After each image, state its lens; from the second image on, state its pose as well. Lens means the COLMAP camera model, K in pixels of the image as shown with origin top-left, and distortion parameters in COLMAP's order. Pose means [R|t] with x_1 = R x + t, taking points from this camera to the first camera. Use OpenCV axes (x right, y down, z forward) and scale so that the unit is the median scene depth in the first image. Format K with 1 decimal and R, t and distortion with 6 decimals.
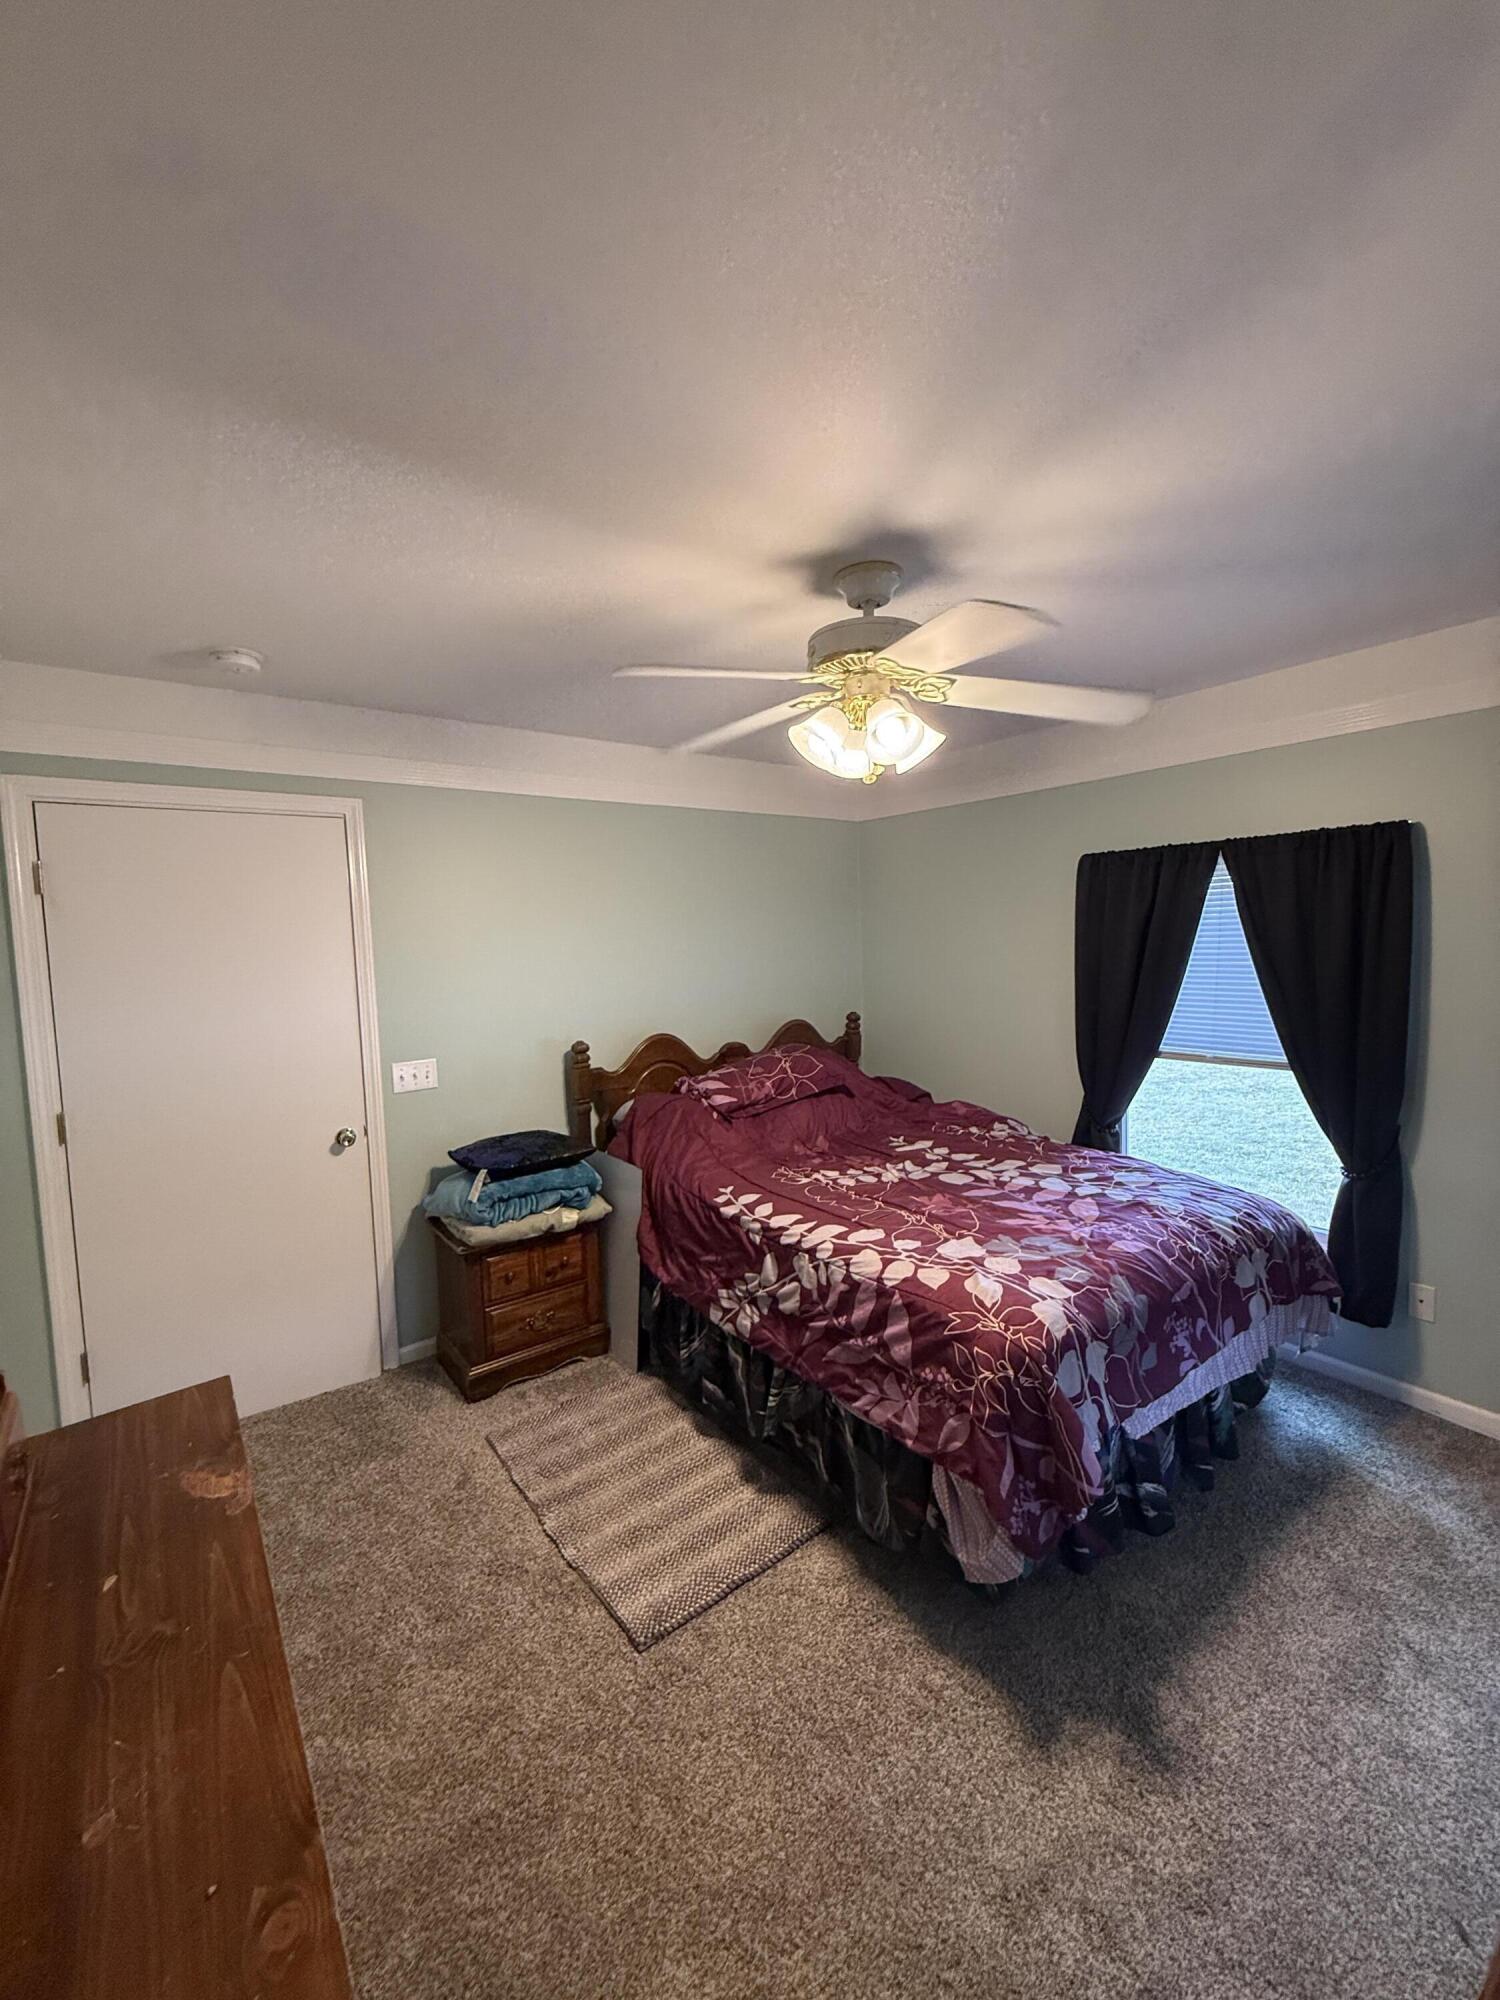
lens RADIAL K [[799.8, 0, 753.3], [0, 799.8, 1000.7], [0, 0, 1]] dist [-0.001884, 0.000749]
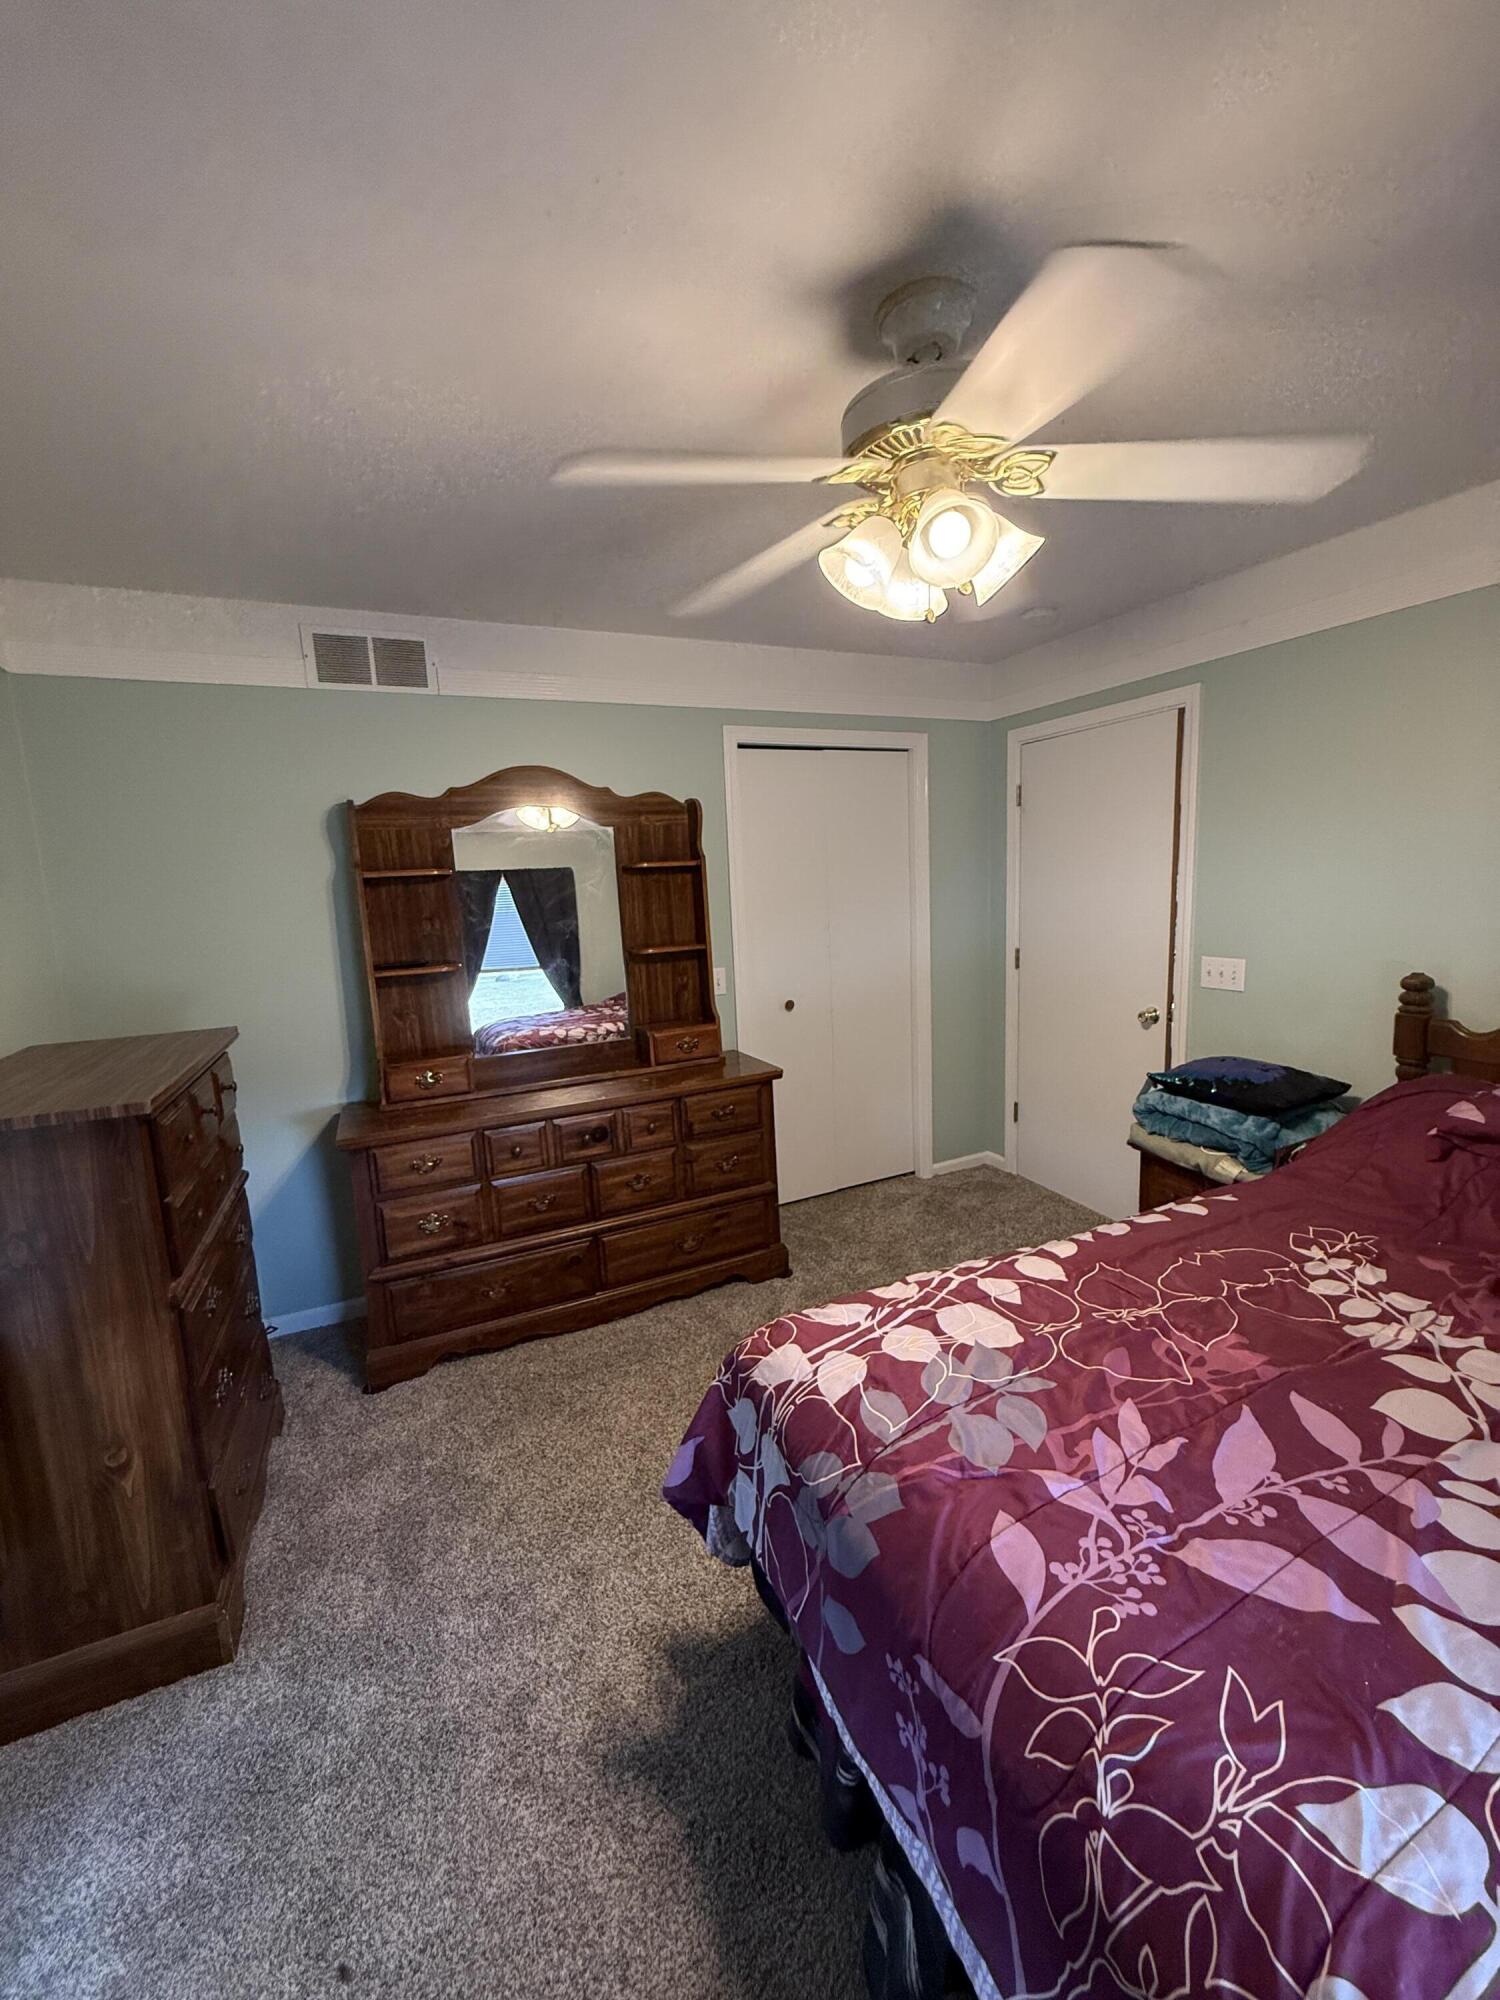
lens RADIAL K [[799.8, 0, 748.6], [0, 799.8, 995.3], [0, 0, 1]] dist [-0.001884, 0.000749]
pose [[-0.216965, 0.189482, -0.957613, 0.761574], [-0.032460, 0.979038, 0.201076, -0.065837], [0.975640, 0.074710, -0.206266, 0.816855]]
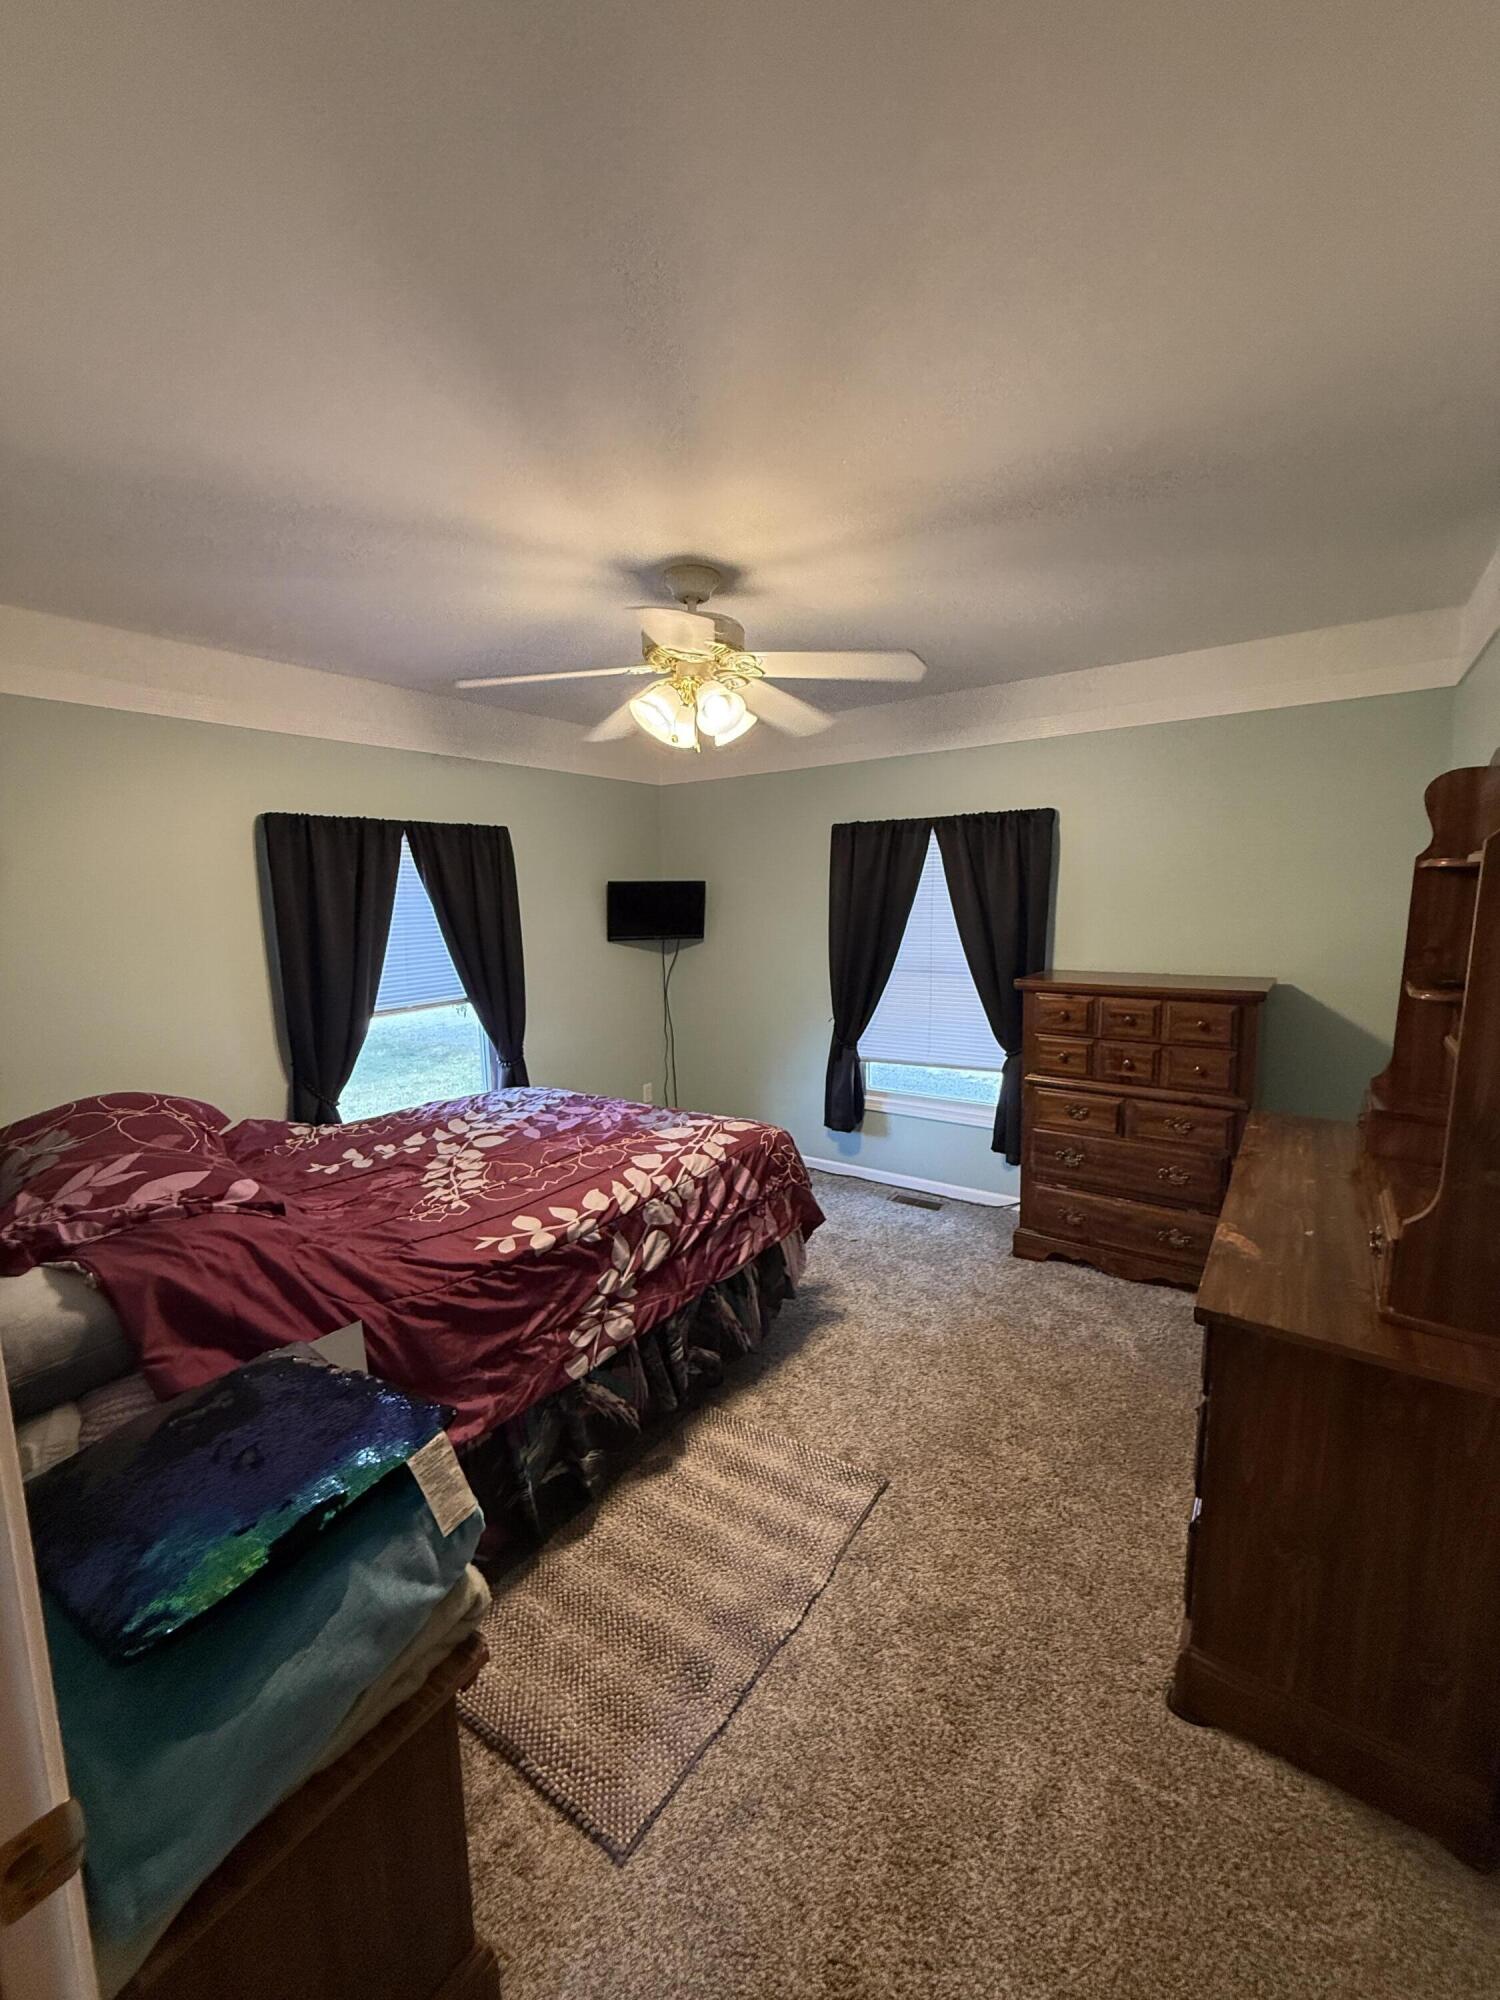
lens RADIAL K [[799.8, 0, 758.1], [0, 799.8, 1004.9], [0, 0, 1]] dist [-0.001884, 0.000749]
pose [[-0.307481, -0.095262, 0.946774, -0.842790], [0.114704, 0.984010, 0.136261, -0.040637], [-0.944615, 0.150496, -0.291638, 1.061538]]
